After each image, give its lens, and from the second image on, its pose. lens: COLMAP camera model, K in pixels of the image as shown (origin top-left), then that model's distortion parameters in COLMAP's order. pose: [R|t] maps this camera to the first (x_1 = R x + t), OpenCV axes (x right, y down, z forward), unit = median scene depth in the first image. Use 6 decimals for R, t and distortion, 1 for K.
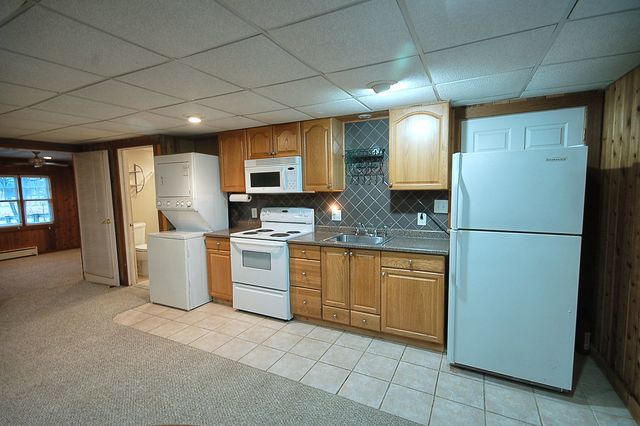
lens RADIAL K [[297.2, 0, 342.4], [0, 297.2, 219.7], [0, 0, 1]] dist [-0.002378, -0.000140]
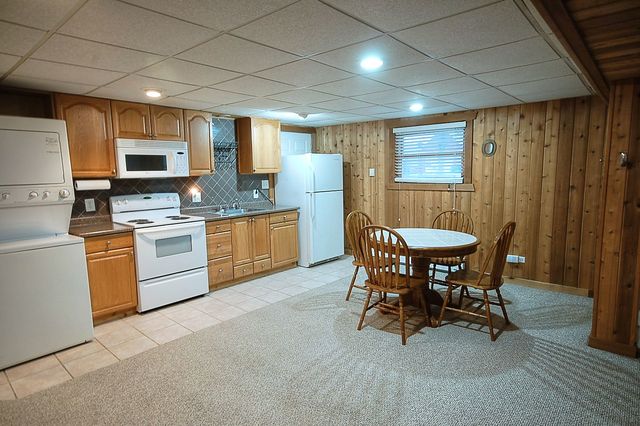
lens RADIAL K [[363.9, 0, 320.0], [0, 363.9, 213.0], [0, 0, 1]] dist [0.002838, 0.000895]
pose [[0.258089, -0.098275, 0.961110, -1.281463], [0.118945, 0.990477, 0.069338, 0.004143], [-0.958771, 0.096424, 0.267321, 0.216179]]
